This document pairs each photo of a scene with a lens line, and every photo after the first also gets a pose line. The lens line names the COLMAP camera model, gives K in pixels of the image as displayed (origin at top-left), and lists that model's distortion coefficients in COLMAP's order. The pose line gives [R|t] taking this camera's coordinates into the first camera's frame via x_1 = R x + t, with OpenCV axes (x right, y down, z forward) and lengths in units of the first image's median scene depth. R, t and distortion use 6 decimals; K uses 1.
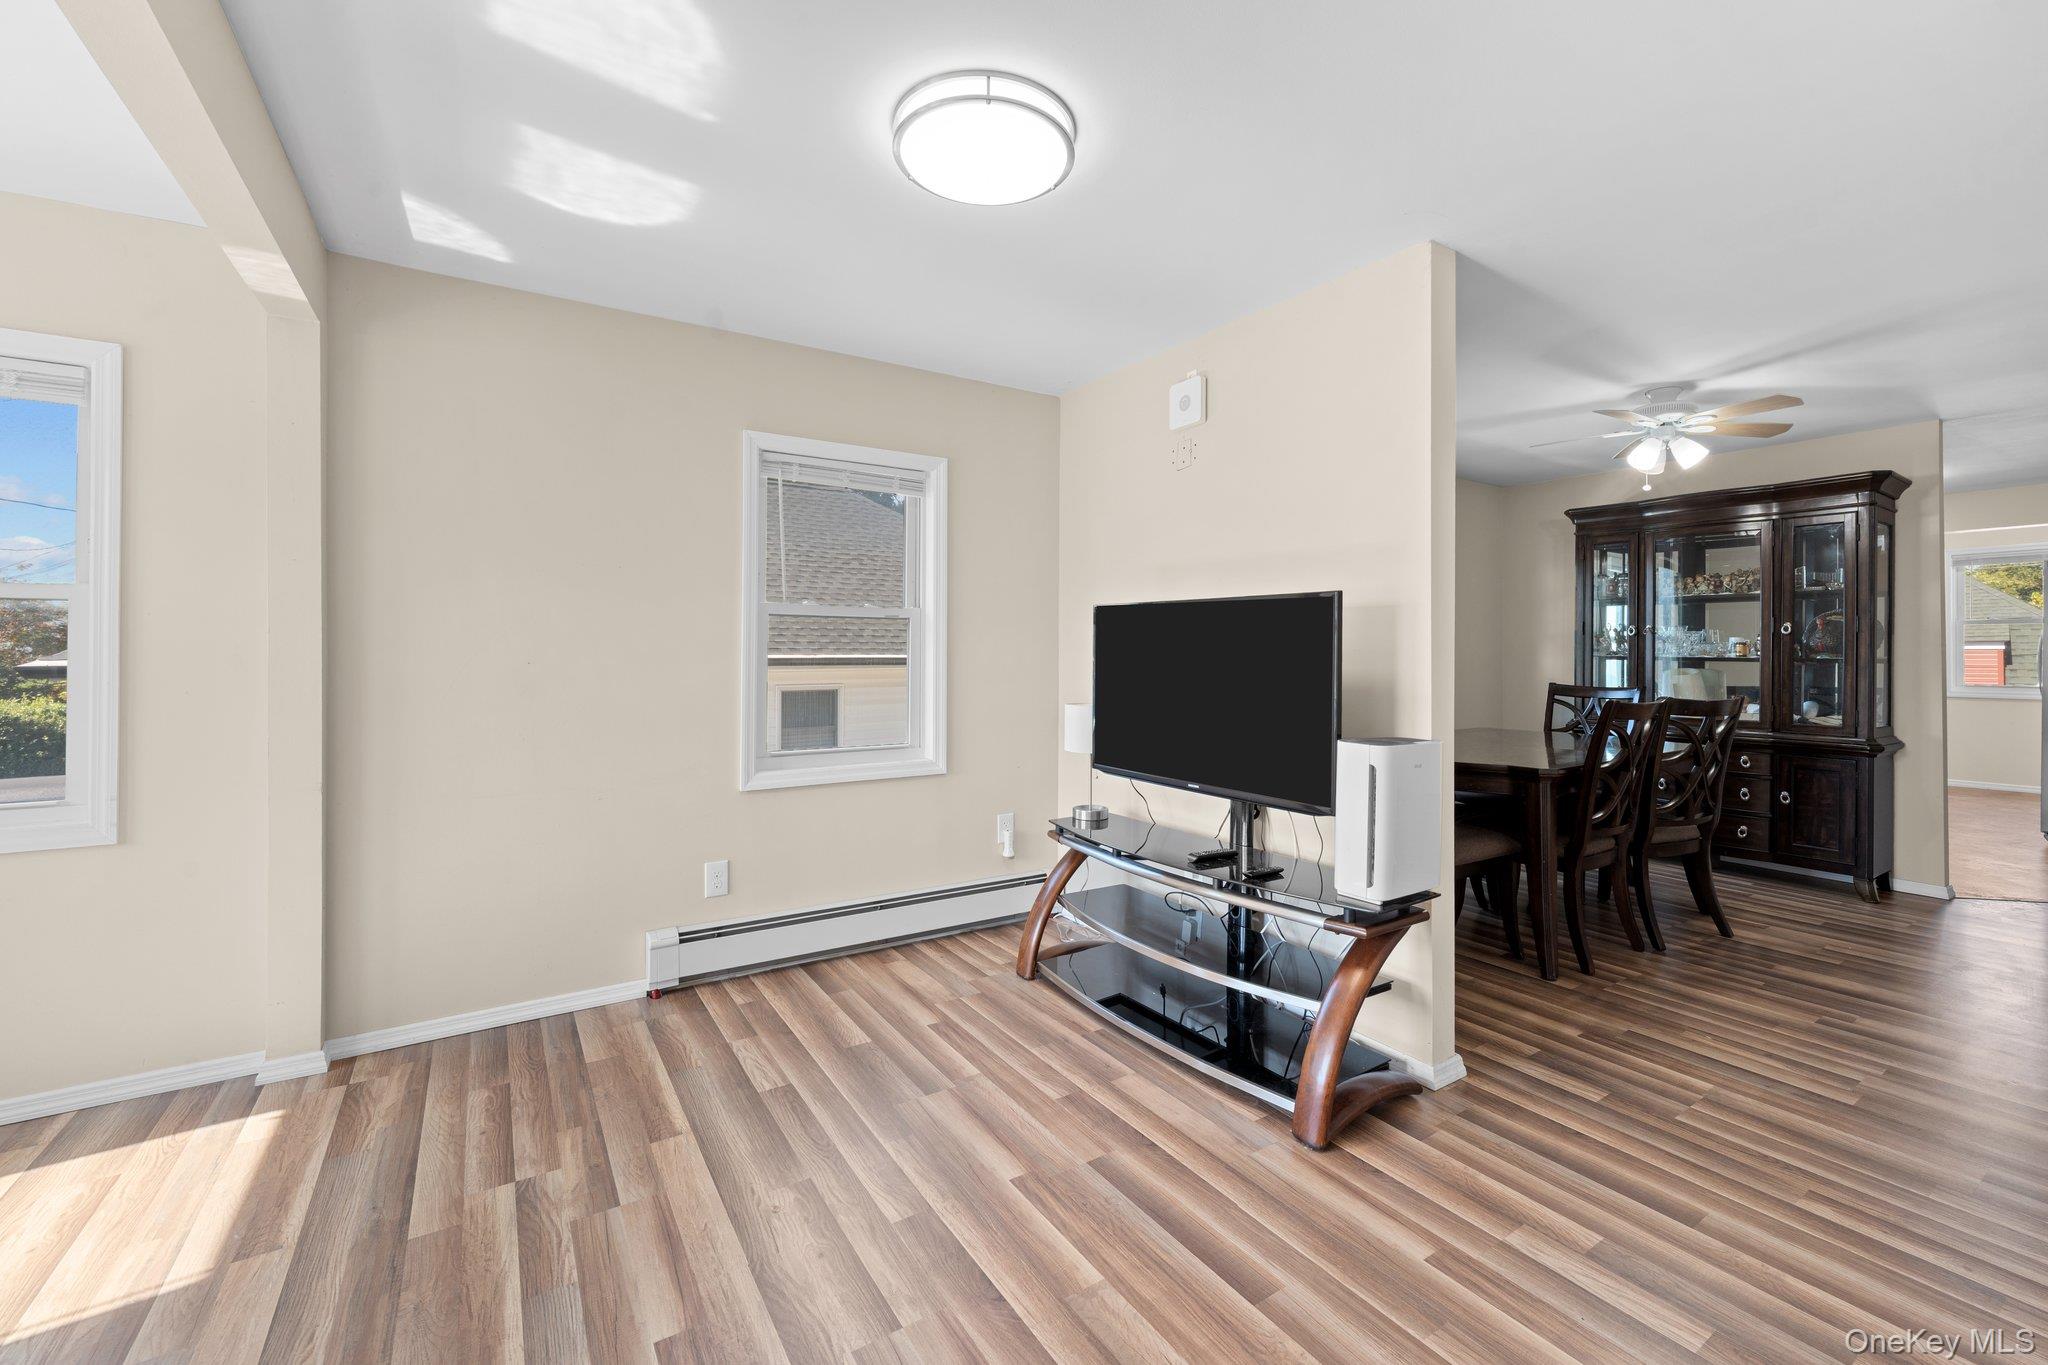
lens RADIAL K [[840.3, 0, 1035.9], [0, 840.3, 638.0], [0, 0, 1]] dist [0.000679, -0.000069]
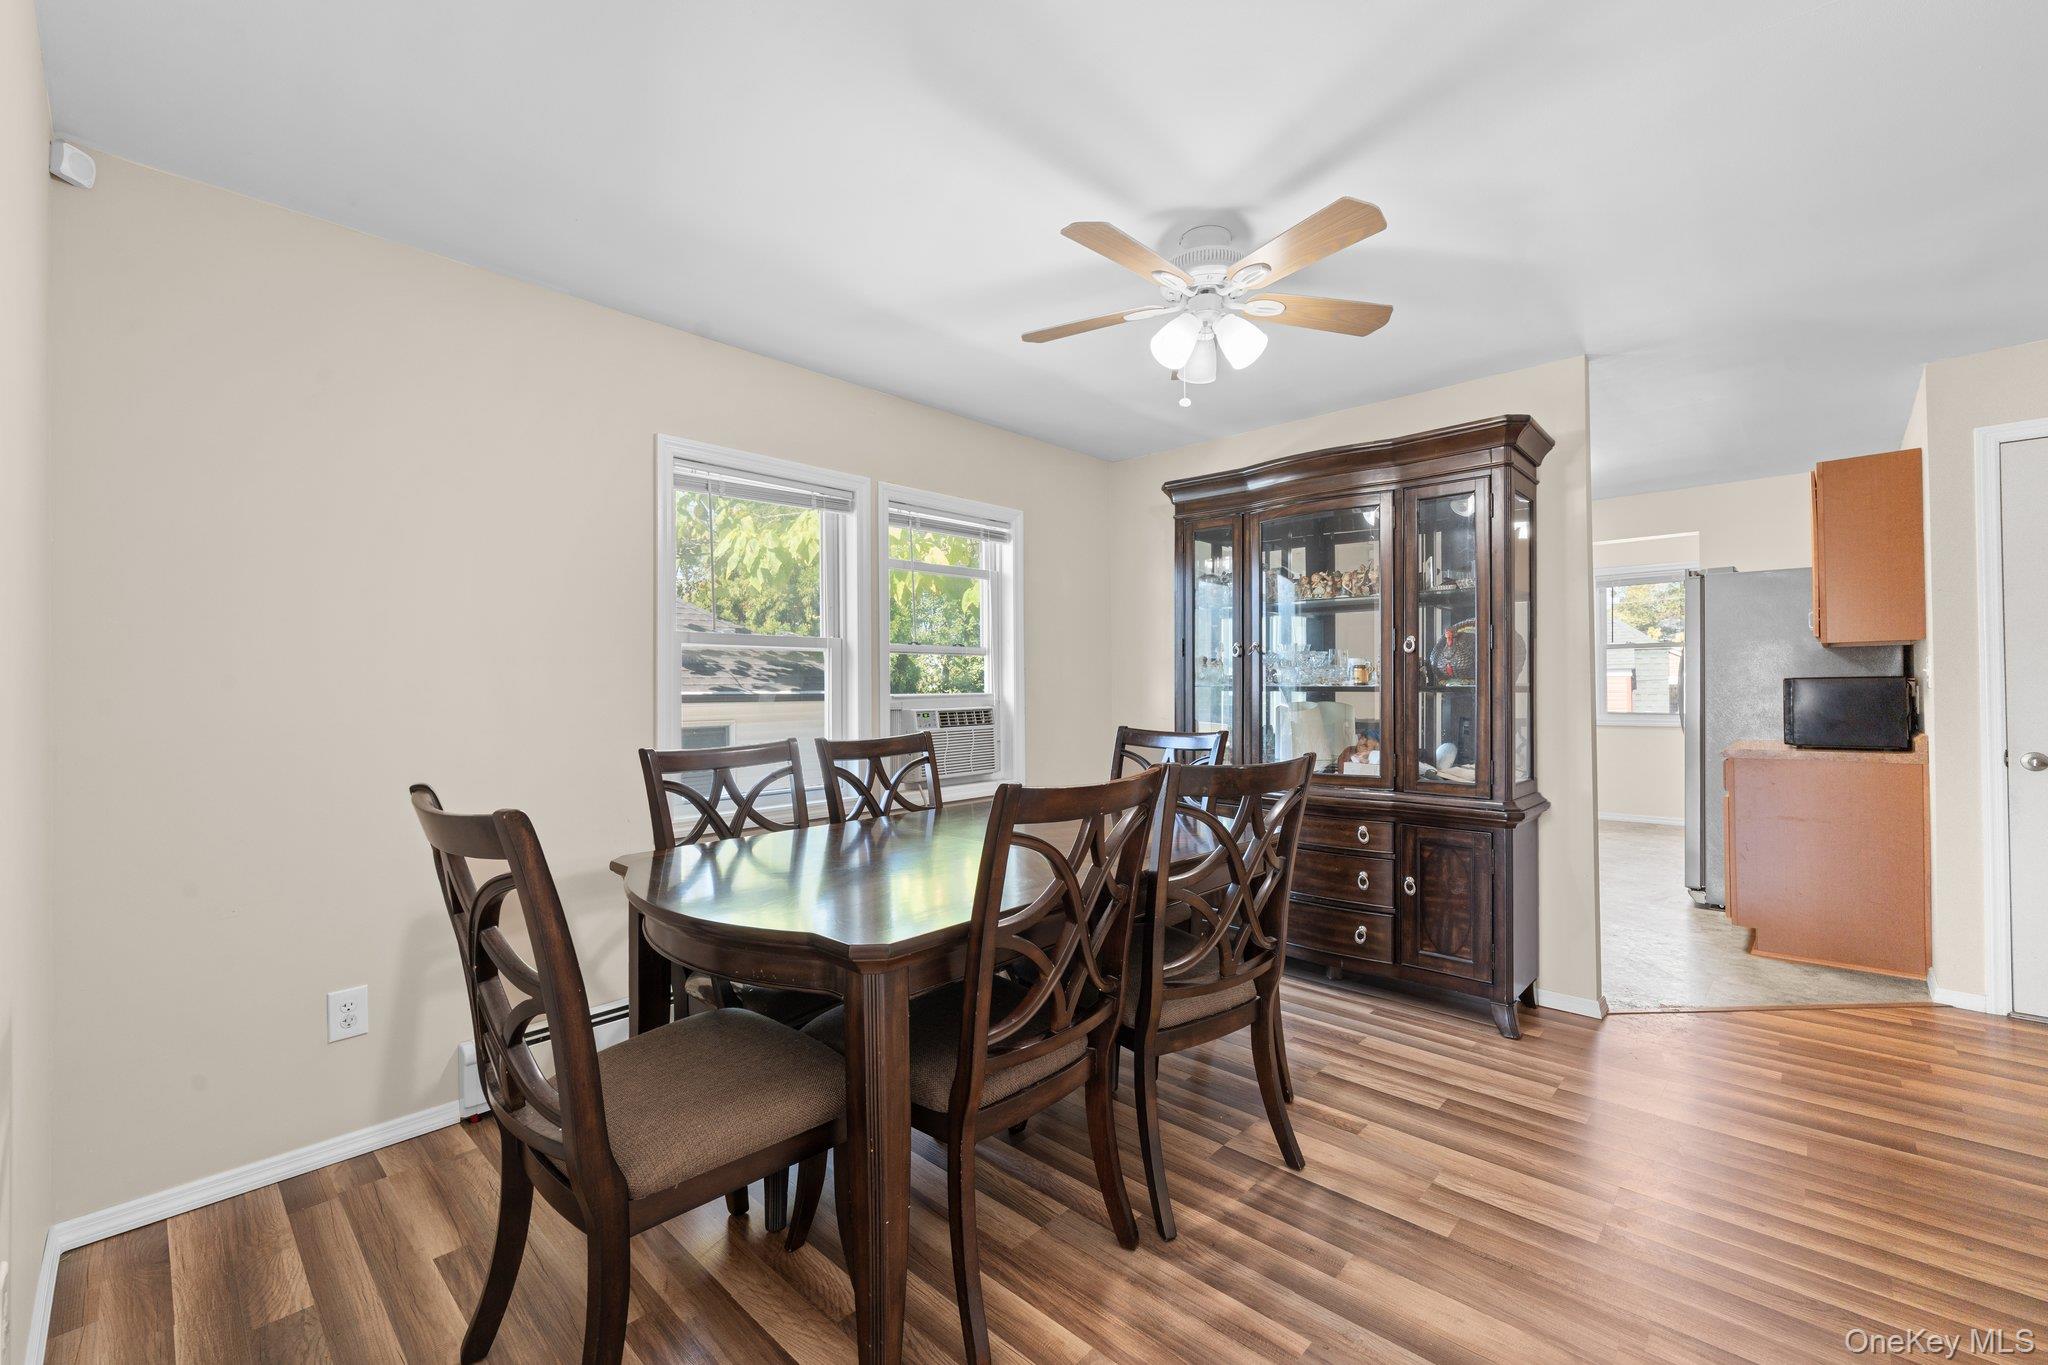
lens RADIAL K [[836.7, 0, 1028.5], [0, 836.7, 664.0], [0, 0, 1]] dist [-0.001036, -0.000600]
pose [[0.972608, -0.002663, 0.232436, 0.422810], [0.004453, 0.999964, -0.007177, 0.009067], [-0.232409, 0.008015, 0.972585, 0.396830]]
